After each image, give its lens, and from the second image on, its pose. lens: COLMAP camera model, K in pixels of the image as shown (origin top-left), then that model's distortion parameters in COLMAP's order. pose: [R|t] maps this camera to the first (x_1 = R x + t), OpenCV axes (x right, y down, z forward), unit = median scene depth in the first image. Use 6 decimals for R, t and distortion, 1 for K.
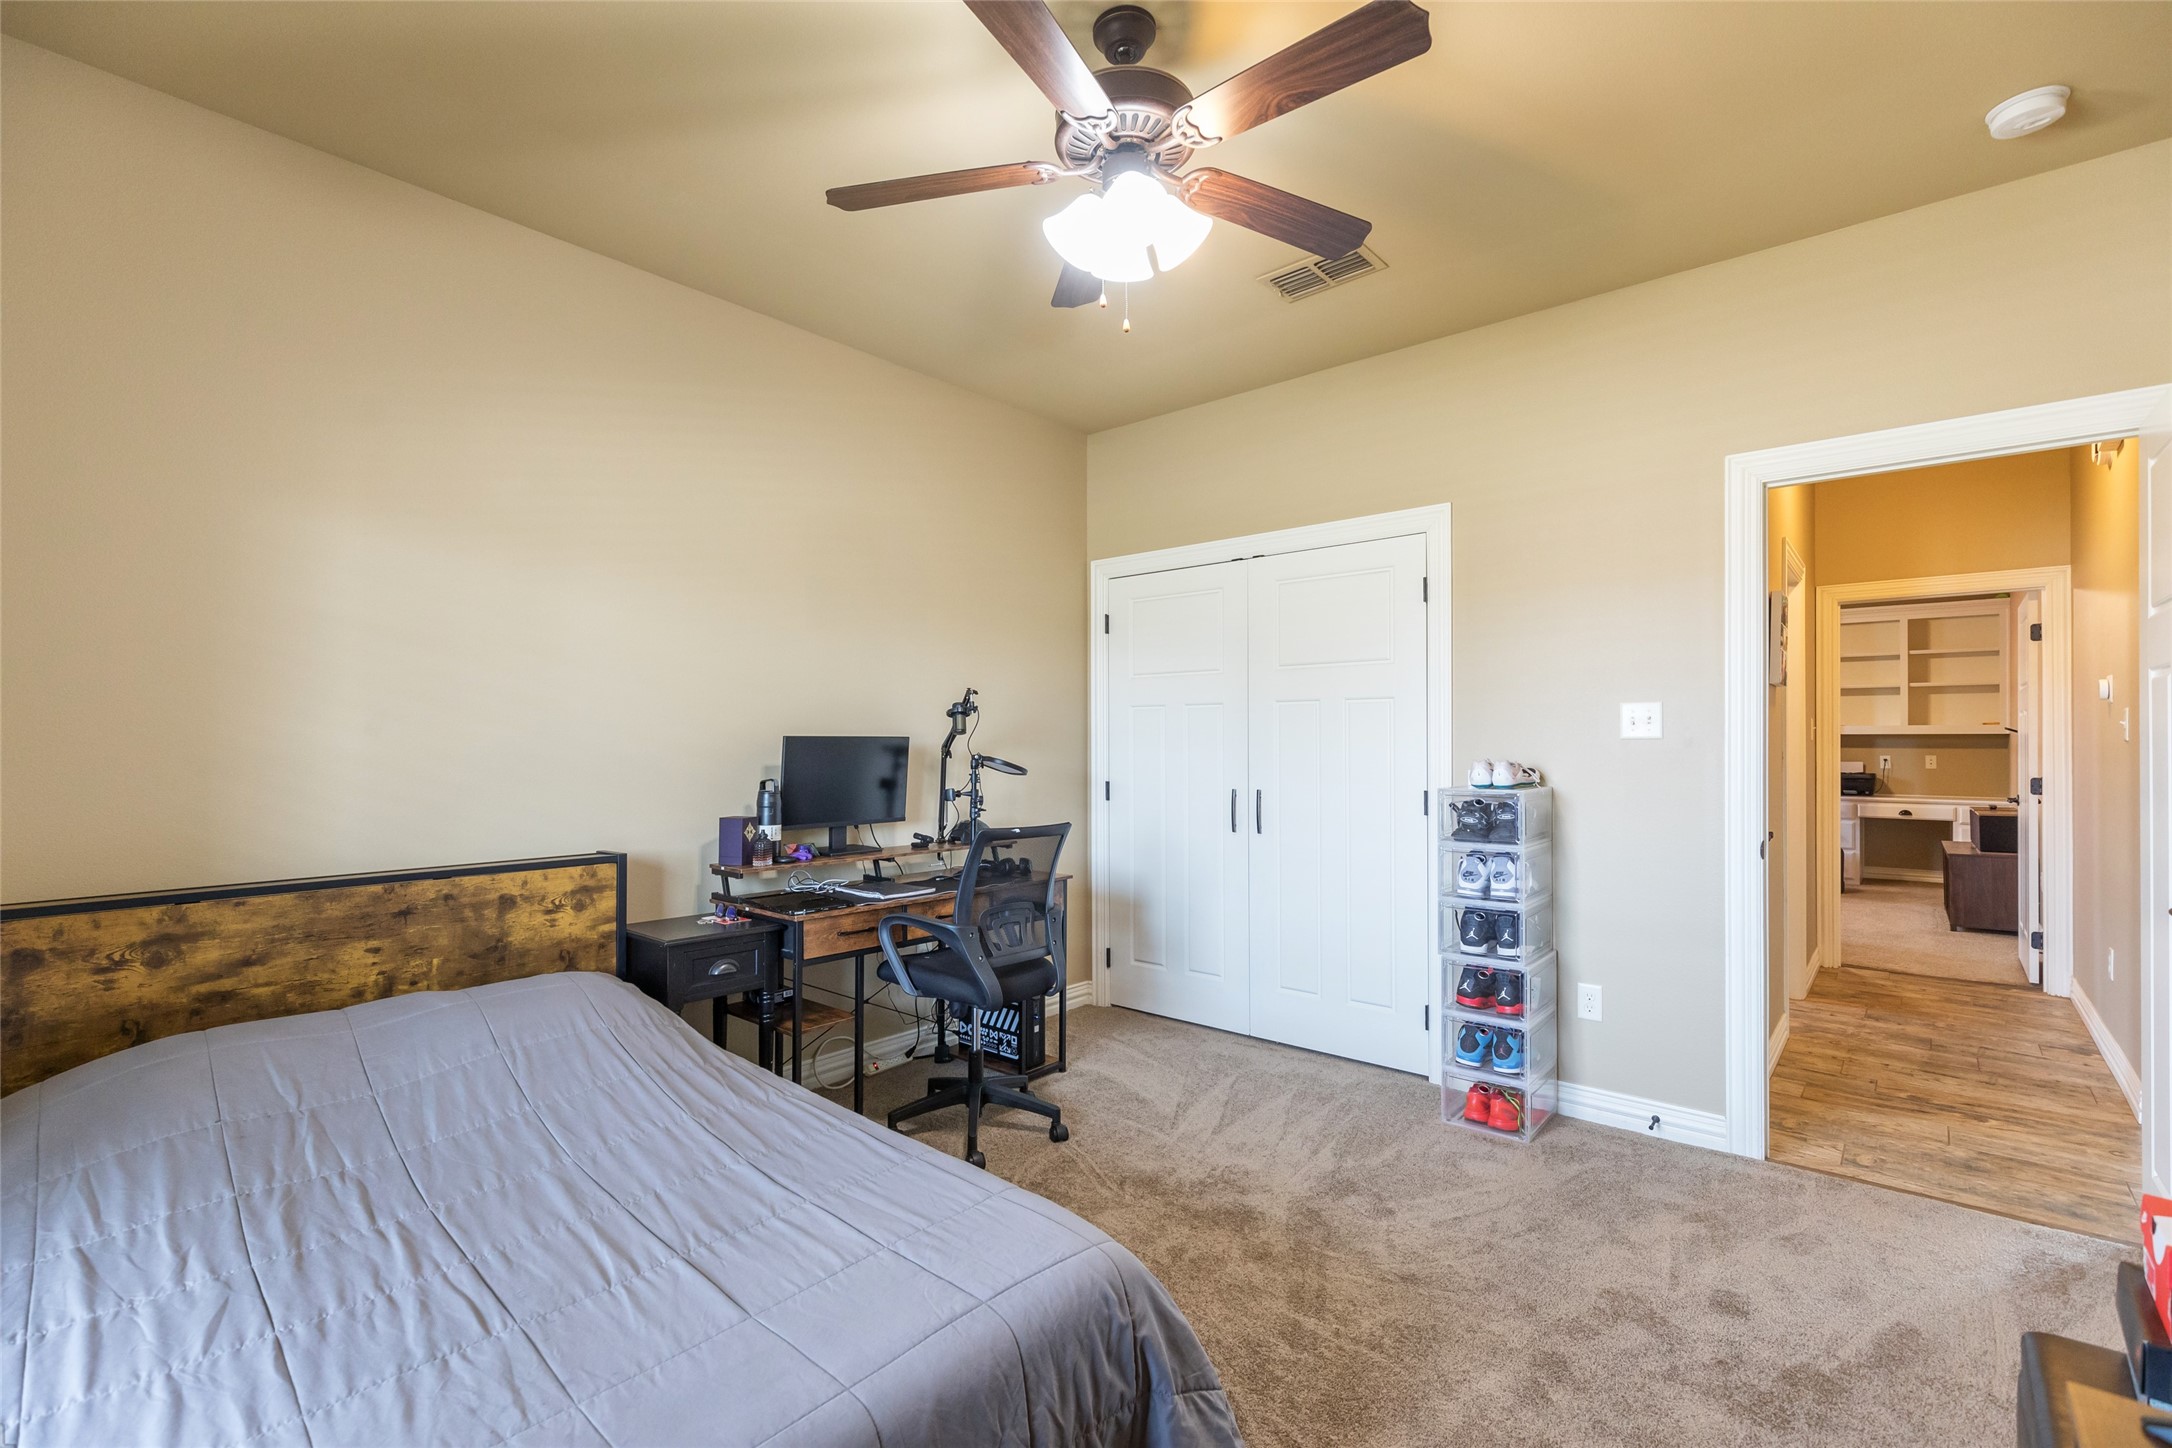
lens RADIAL K [[980.0, 0, 1077.8], [0, 980.0, 736.1], [0, 0, 1]] dist [0.003498, 0.000304]
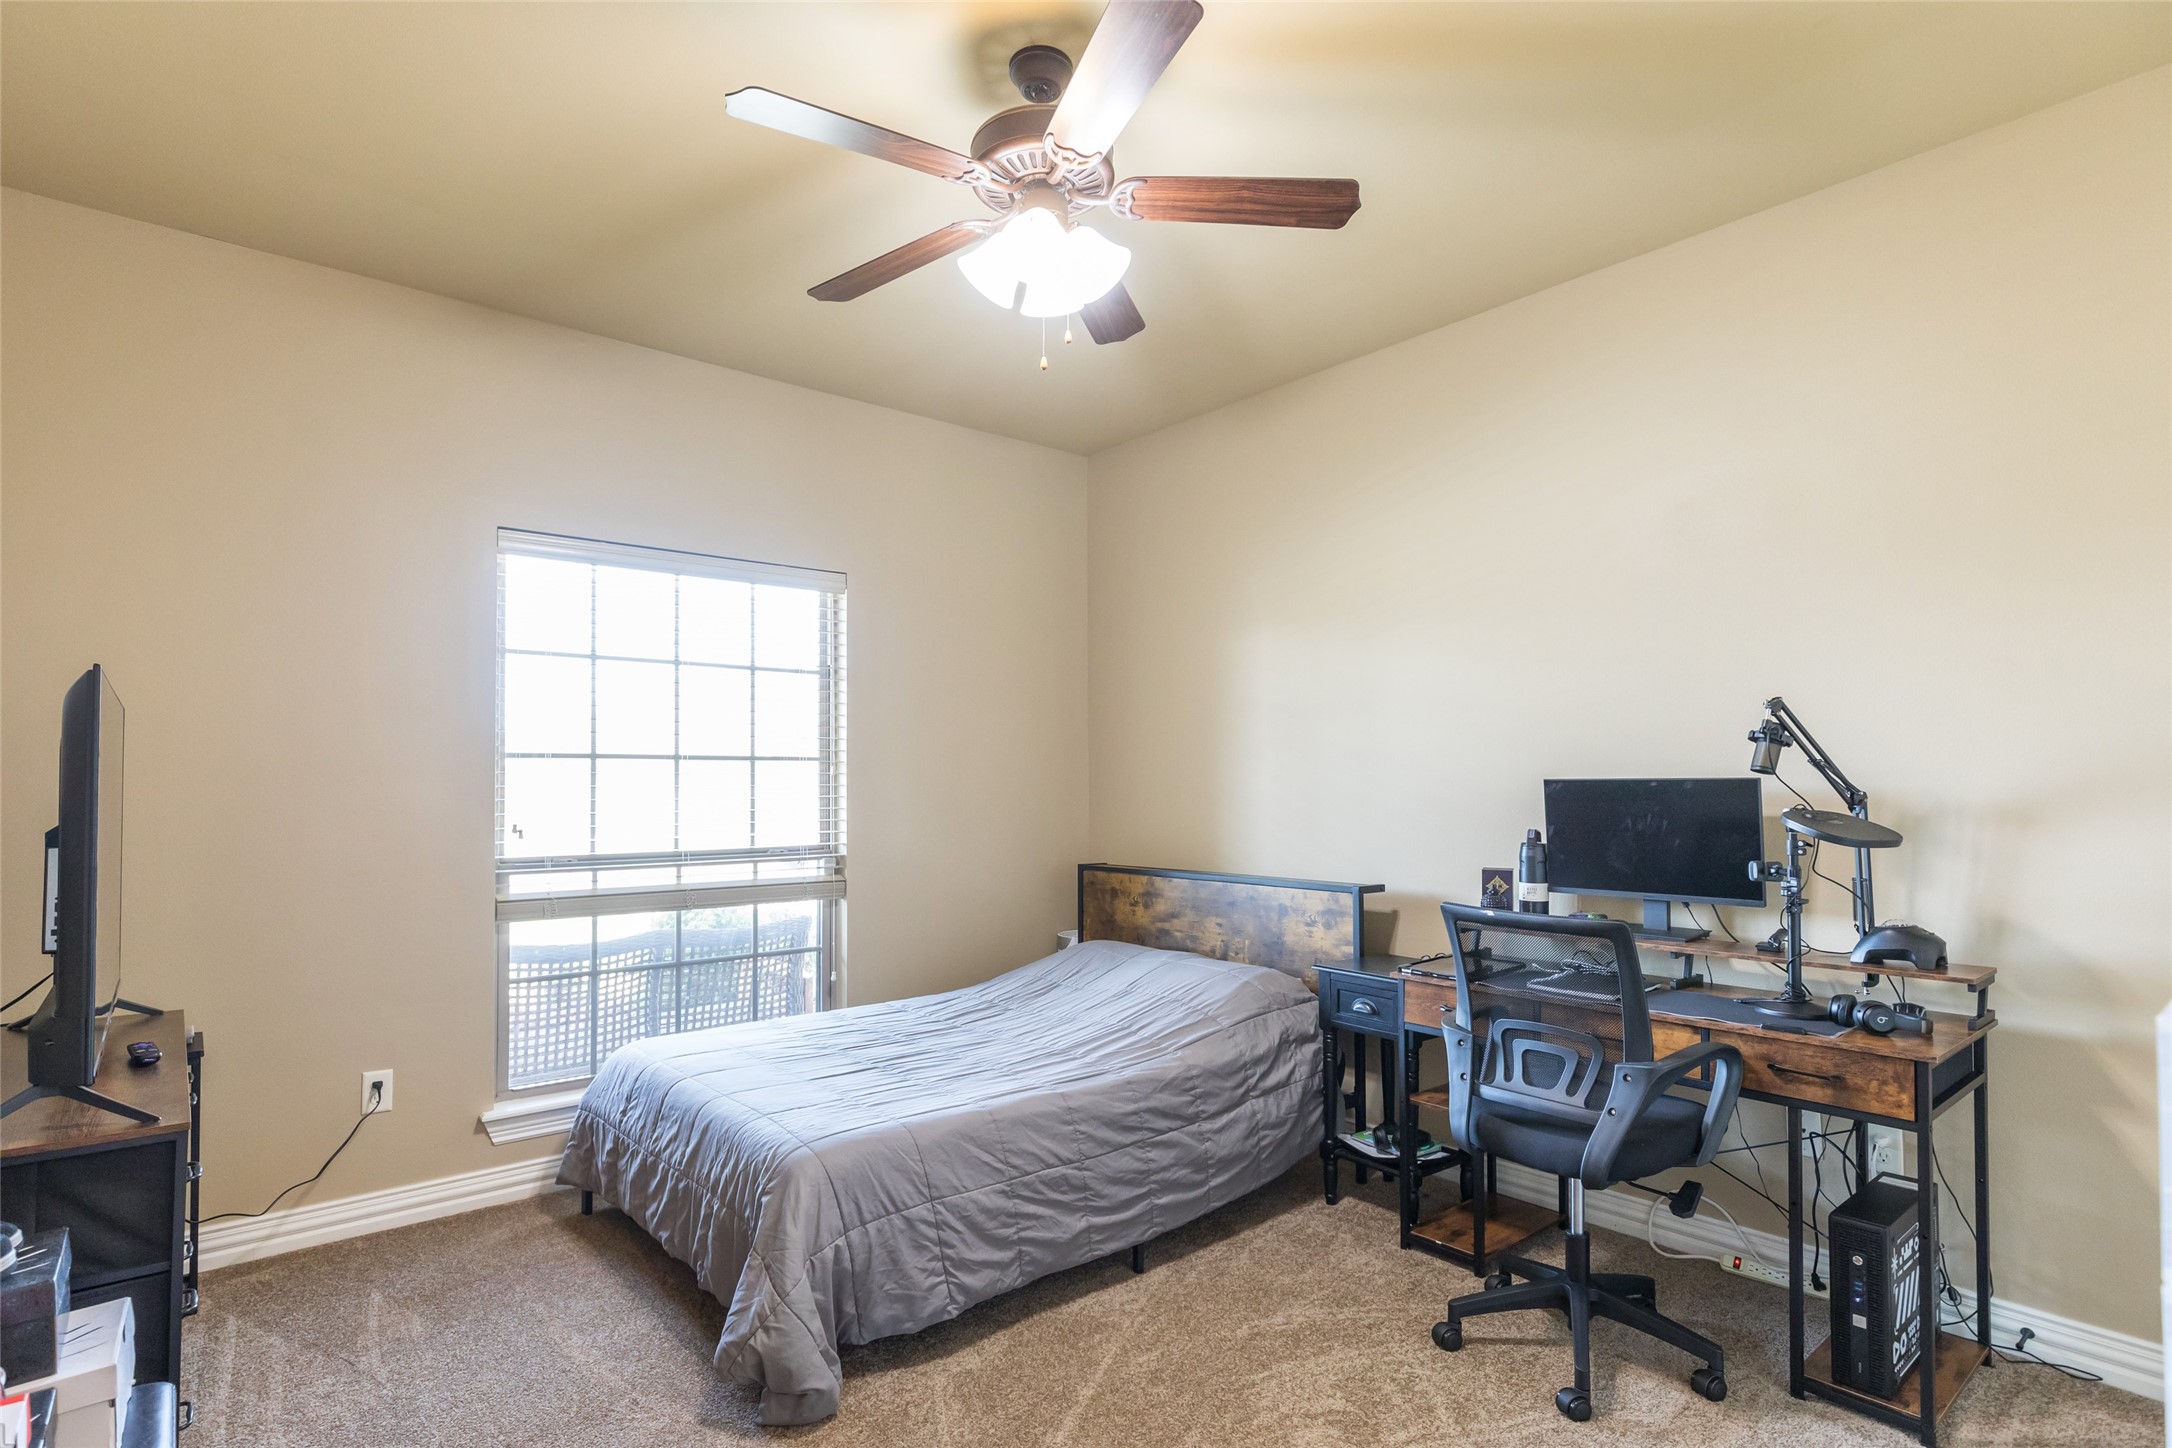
lens RADIAL K [[1047.9, 0, 1089.6], [0, 1047.9, 751.5], [0, 0, 1]] dist [-0.001261, -0.000642]
pose [[-0.139146, -0.029914, -0.989820, 0.853234], [0.010082, 0.999449, -0.031622, 0.000223], [0.990221, -0.014380, -0.138767, 0.957584]]
